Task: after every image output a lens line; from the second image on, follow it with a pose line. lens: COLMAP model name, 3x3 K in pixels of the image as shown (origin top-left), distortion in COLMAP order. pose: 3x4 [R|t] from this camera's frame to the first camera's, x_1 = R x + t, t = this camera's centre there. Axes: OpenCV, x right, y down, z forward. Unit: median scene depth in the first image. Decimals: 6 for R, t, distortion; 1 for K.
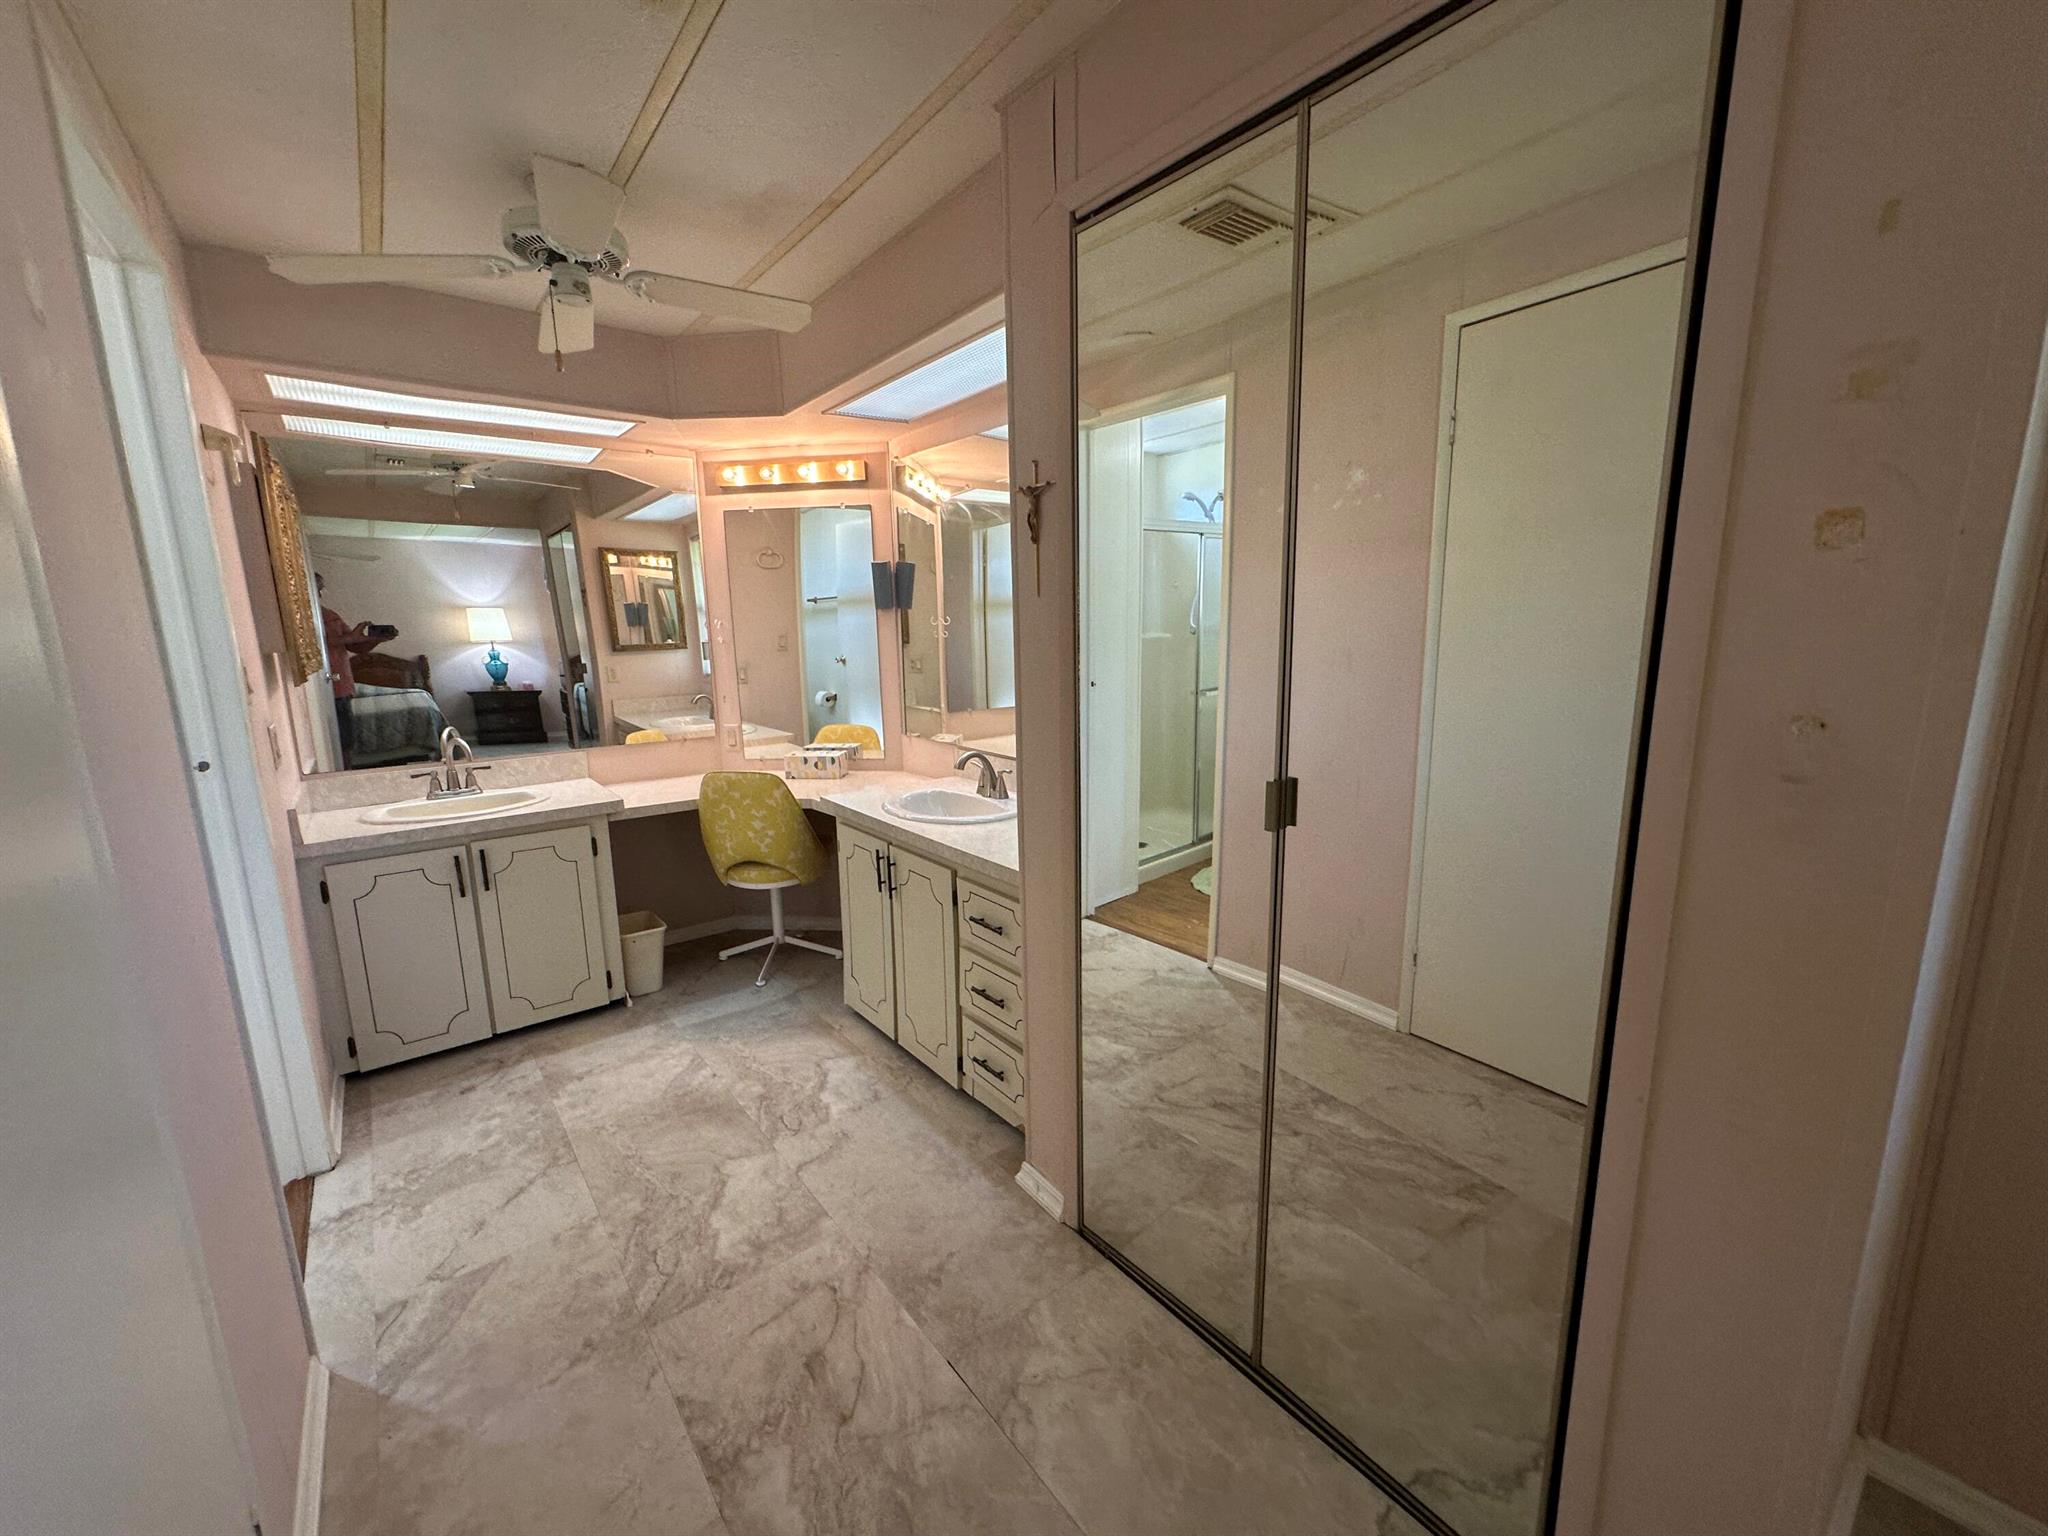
lens RADIAL K [[816.1, 0, 1027.2], [0, 816.1, 768.6], [0, 0, 1]] dist [-0.002690, 0.000507]
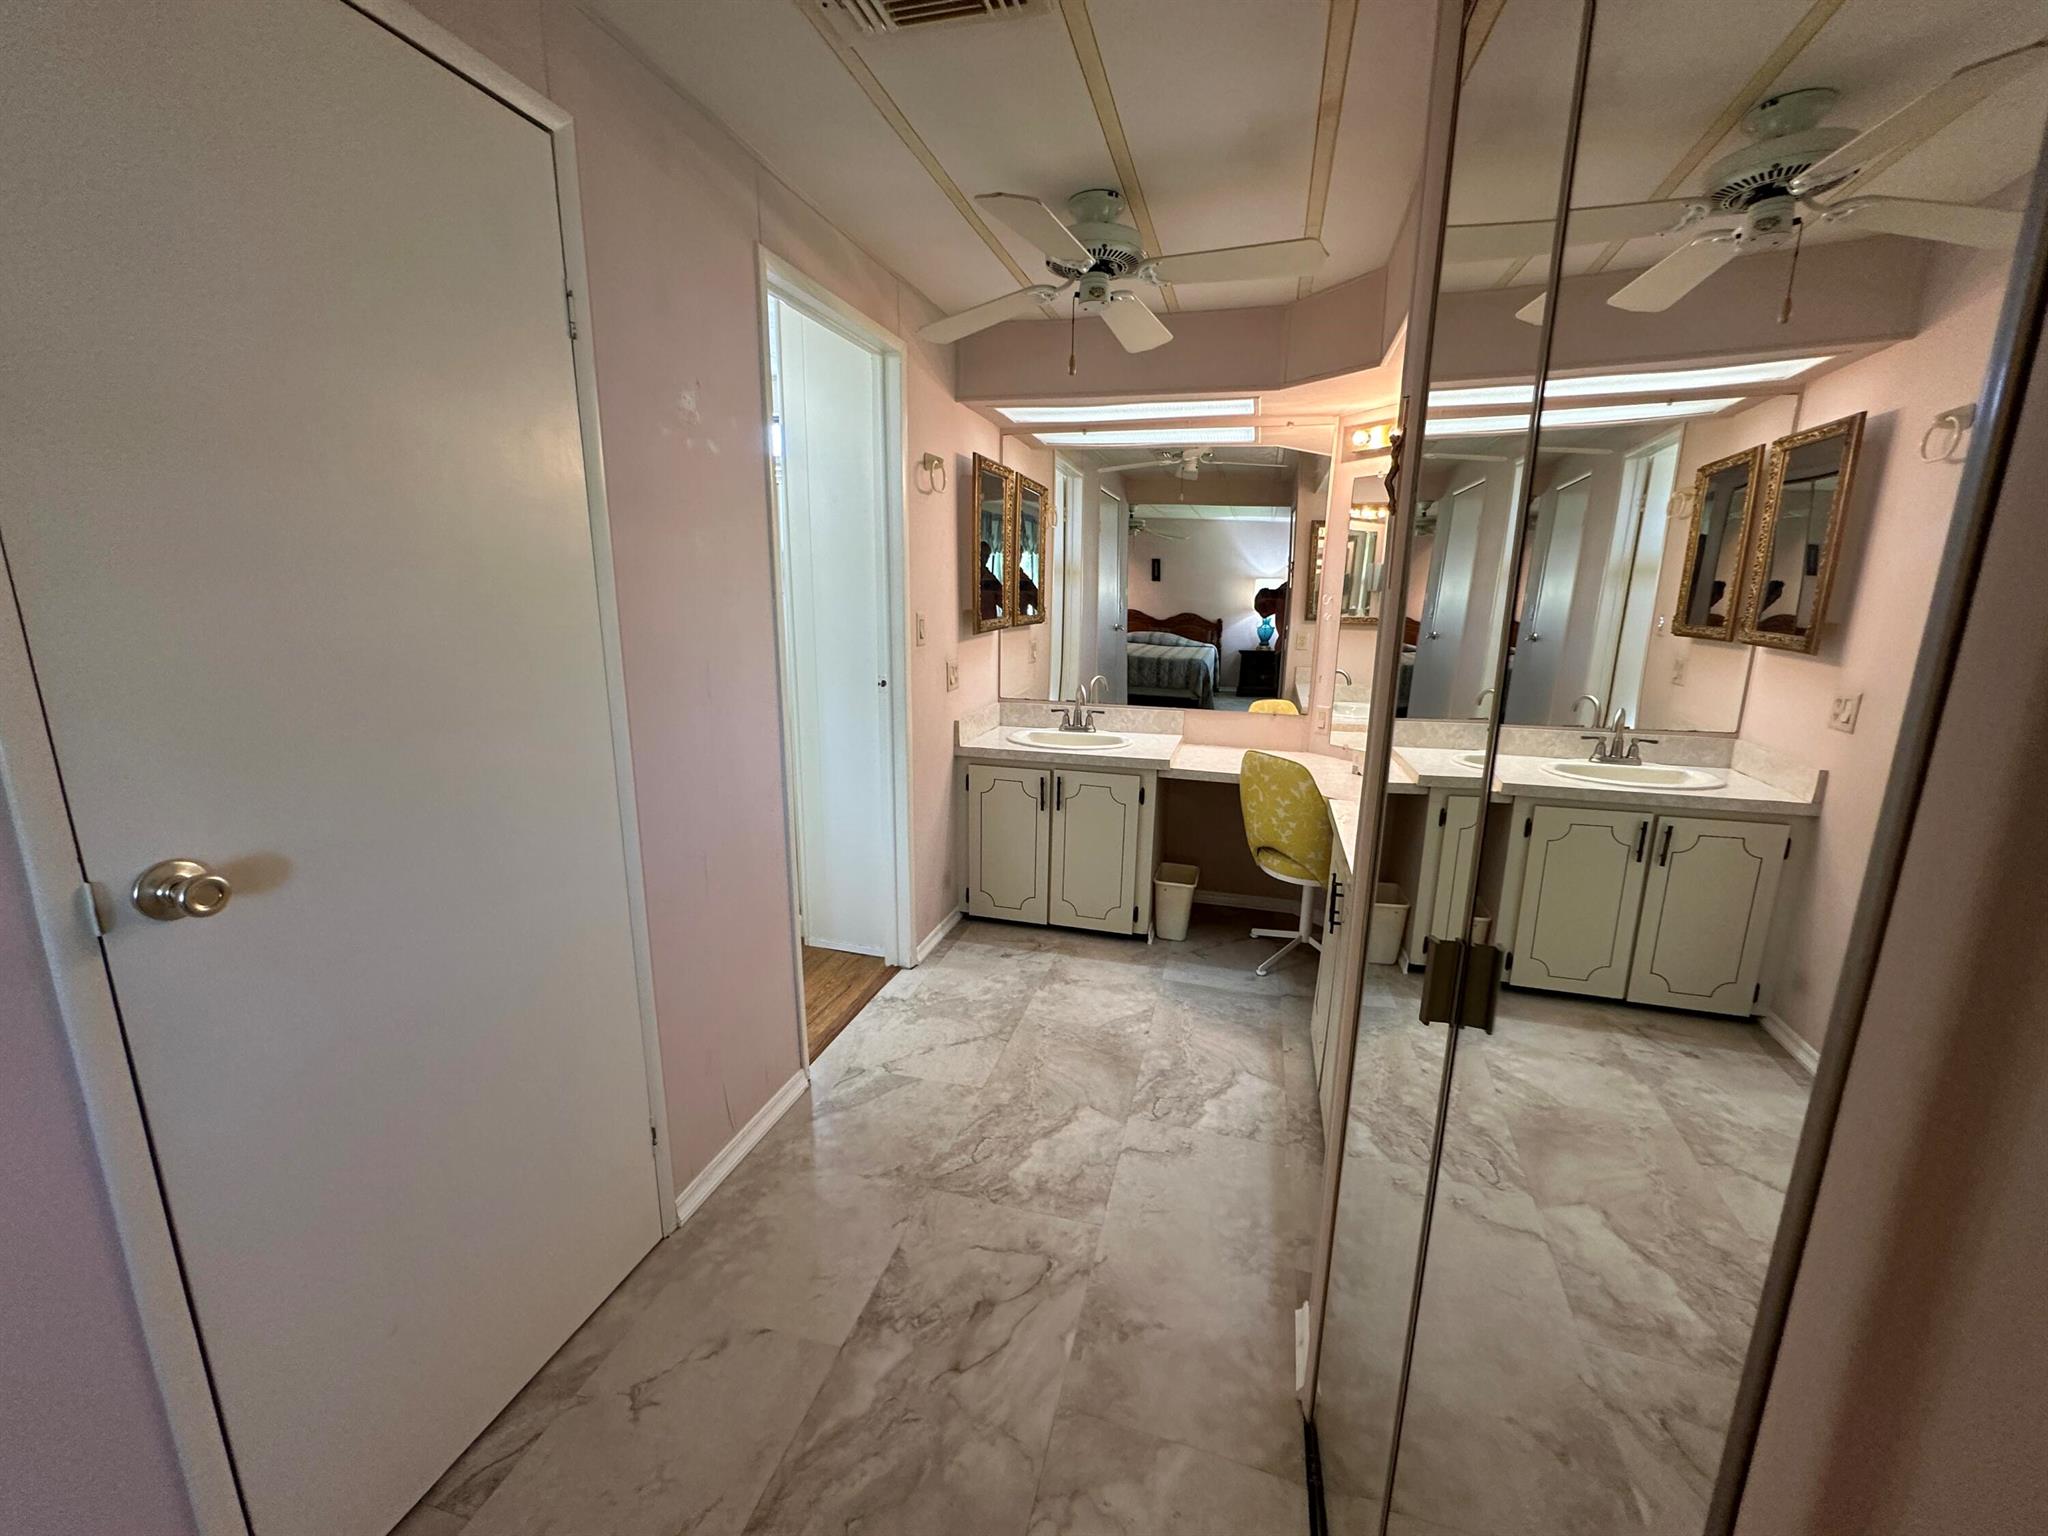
lens RADIAL K [[816.1, 0, 1027.3], [0, 816.1, 768.7], [0, 0, 1]] dist [-0.002690, 0.000507]
pose [[0.583910, 0.201530, -0.786406, 0.309556], [-0.169280, 0.977629, 0.124843, -0.066801], [0.793973, 0.060226, 0.604962, 0.238596]]
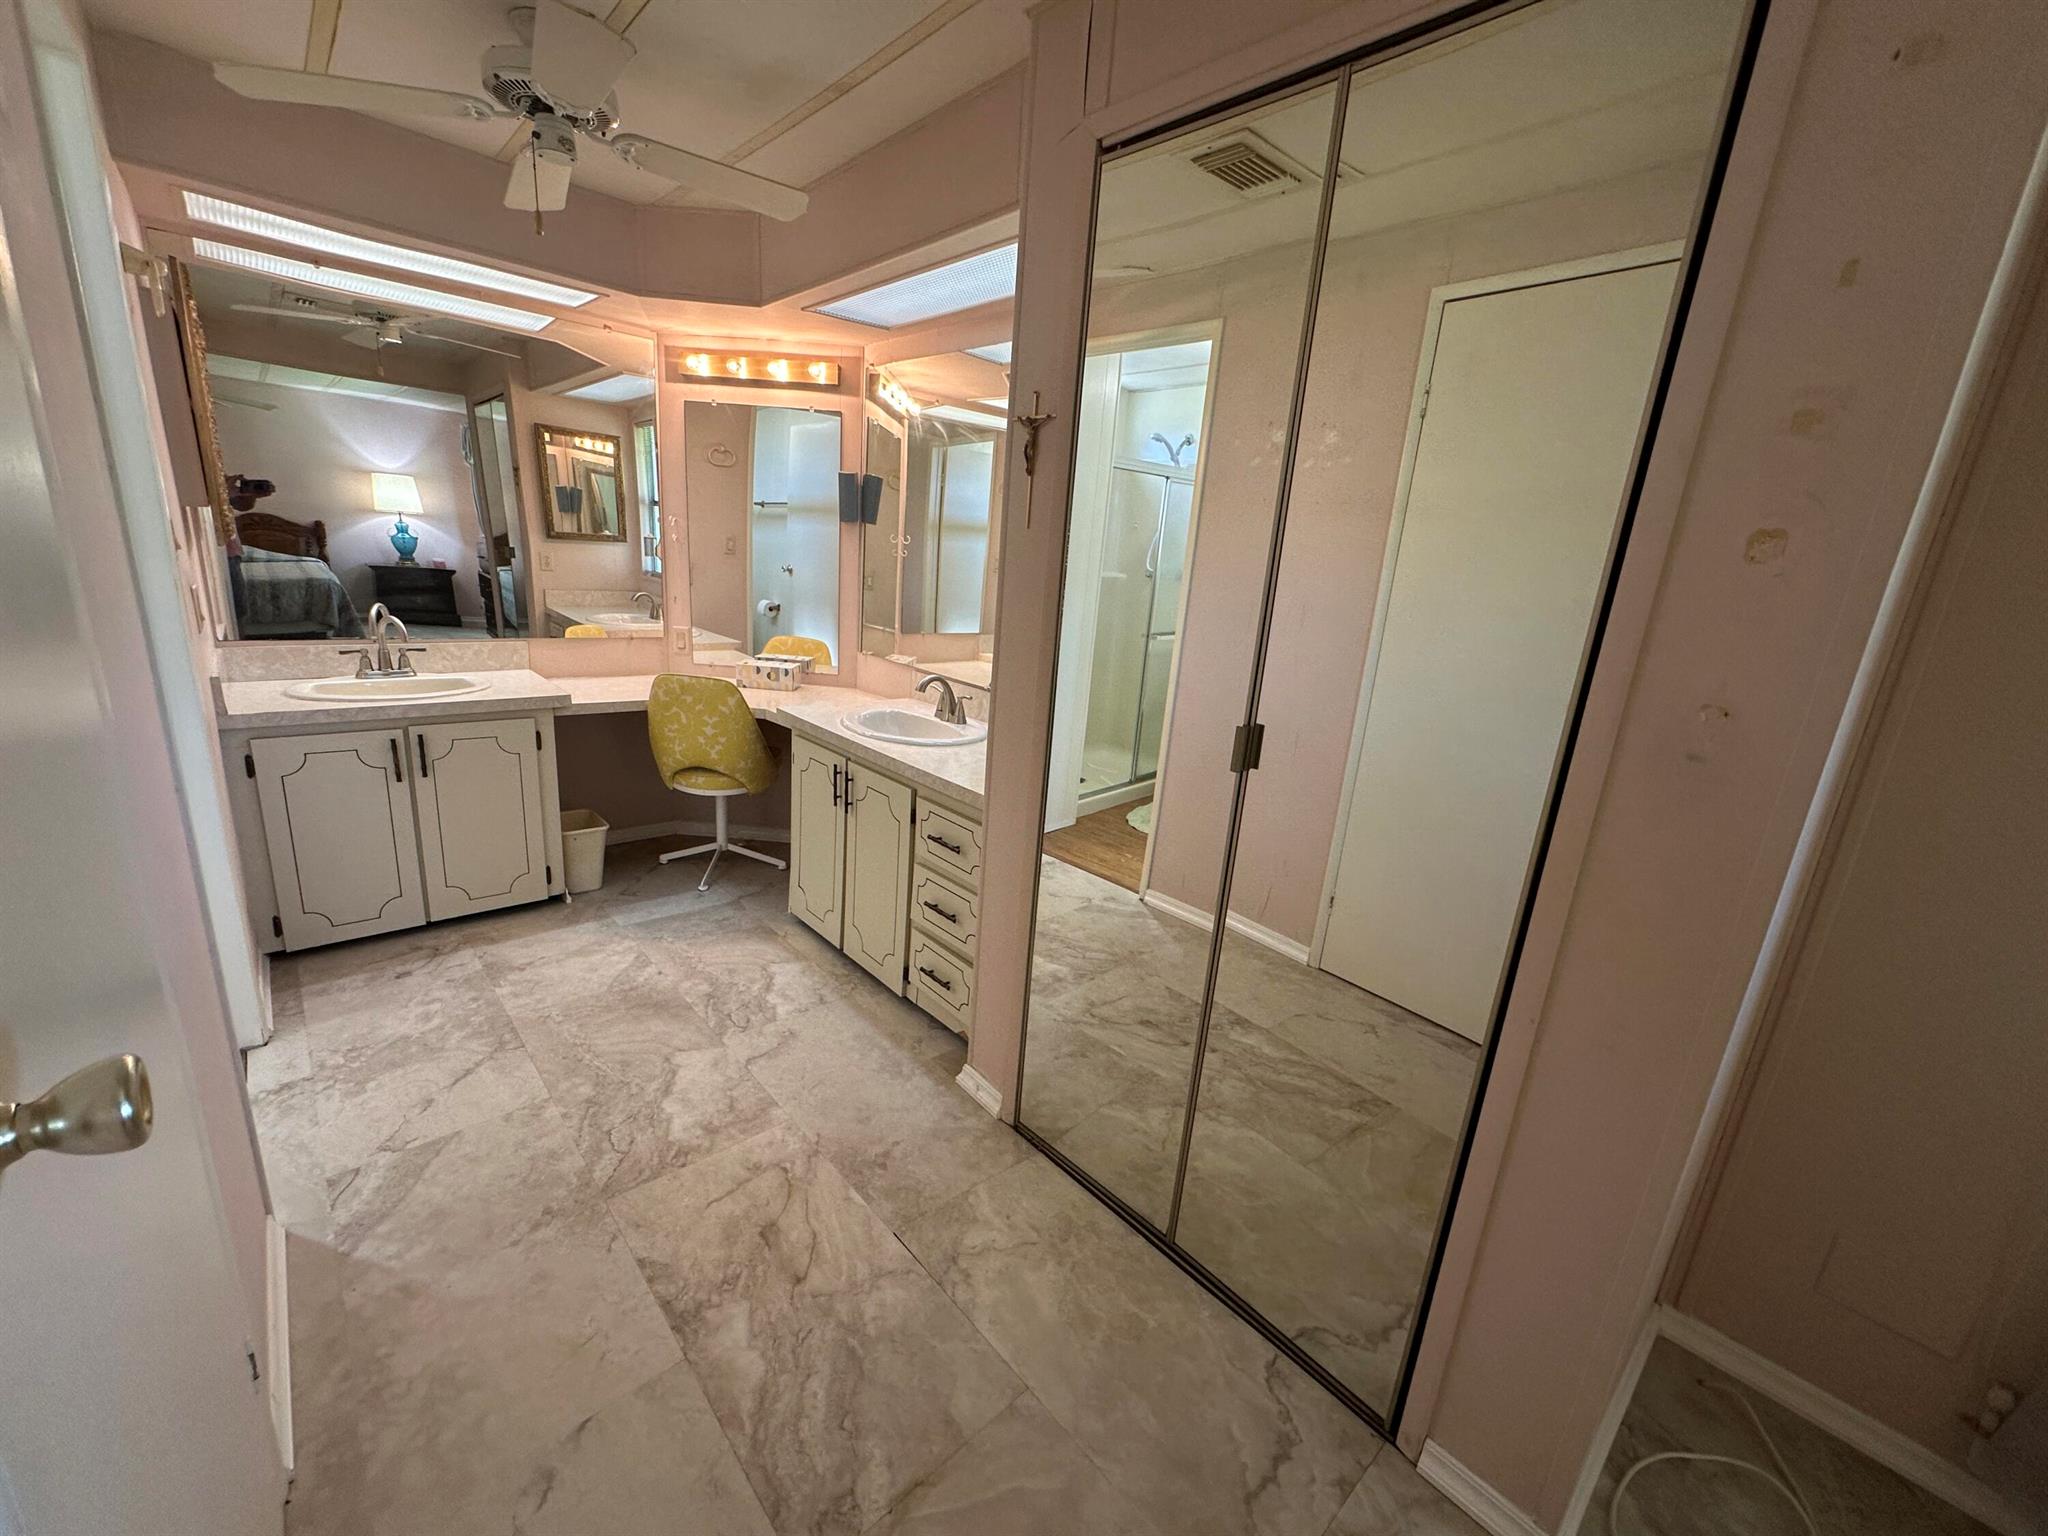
lens RADIAL K [[816.1, 0, 1027.4], [0, 816.1, 768.5], [0, 0, 1]] dist [-0.002690, 0.000507]
pose [[0.993178, 0.072629, 0.091226, -0.042731], [-0.080093, 0.993491, 0.081004, 0.003591], [-0.084749, -0.087757, 0.992530, -0.029677]]
